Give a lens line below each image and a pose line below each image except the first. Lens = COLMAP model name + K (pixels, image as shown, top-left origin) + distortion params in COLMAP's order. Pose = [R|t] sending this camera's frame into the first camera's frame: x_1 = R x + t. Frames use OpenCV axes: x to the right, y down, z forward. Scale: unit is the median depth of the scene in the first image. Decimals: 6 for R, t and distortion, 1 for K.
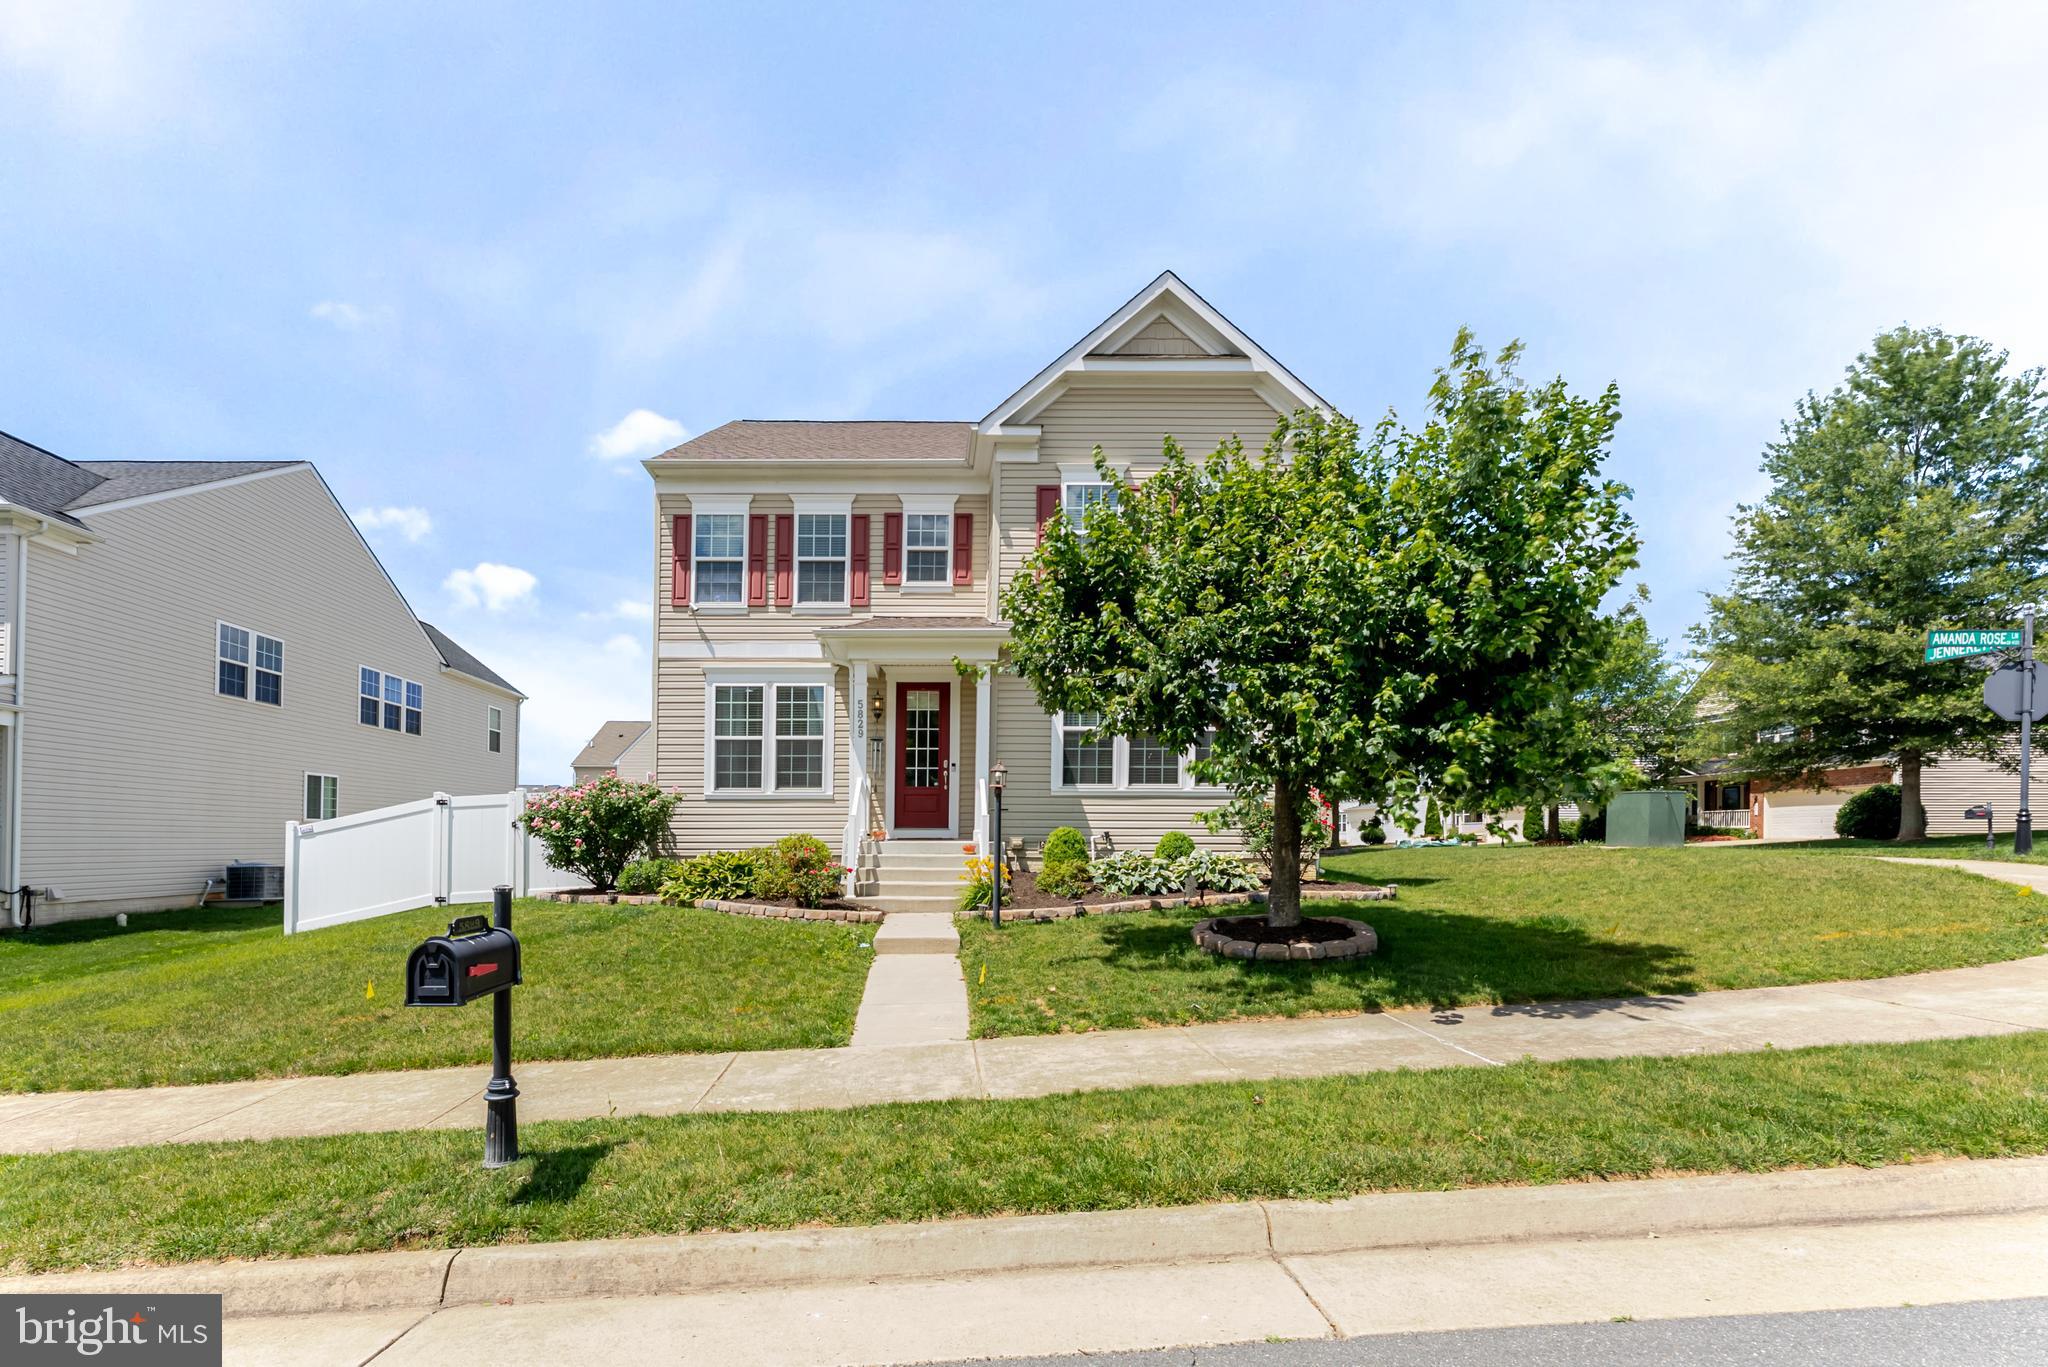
lens RADIAL K [[834.8, 0, 1031.8], [0, 834.8, 672.4], [0, 0, 1]] dist [0.002177, 0.000272]
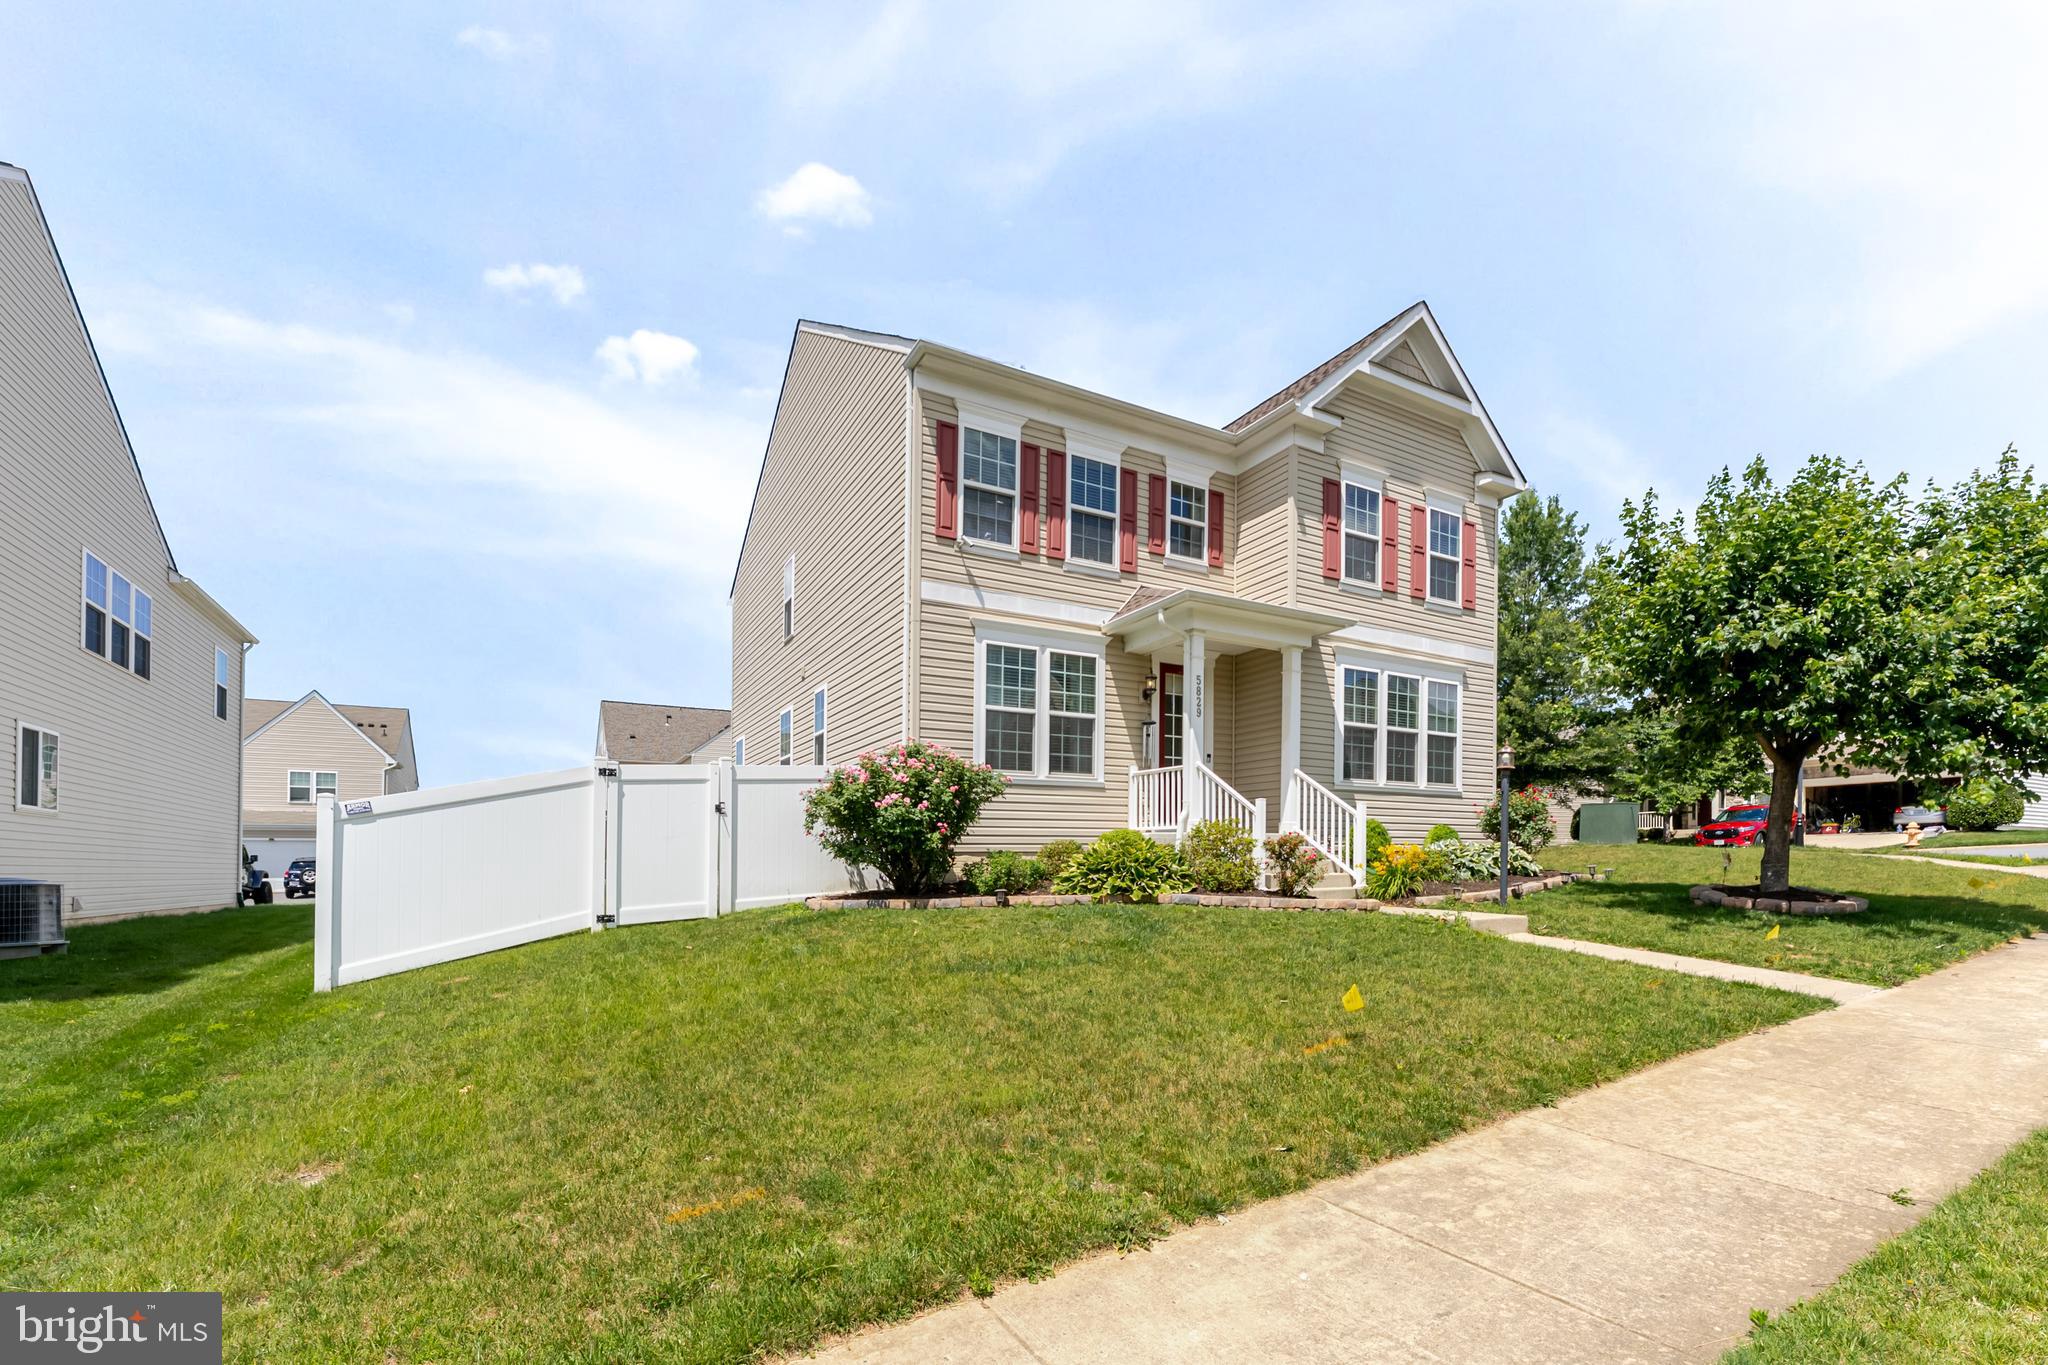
lens RADIAL K [[834.7, 0, 1029.8], [0, 834.7, 717.9], [0, 0, 1]] dist [-0.000836, -0.000097]
pose [[0.885450, 0.071821, 0.459151, -0.698422], [-0.078095, 0.996932, -0.005339, 0.088065], [-0.458126, -0.031130, 0.888342, 0.257881]]
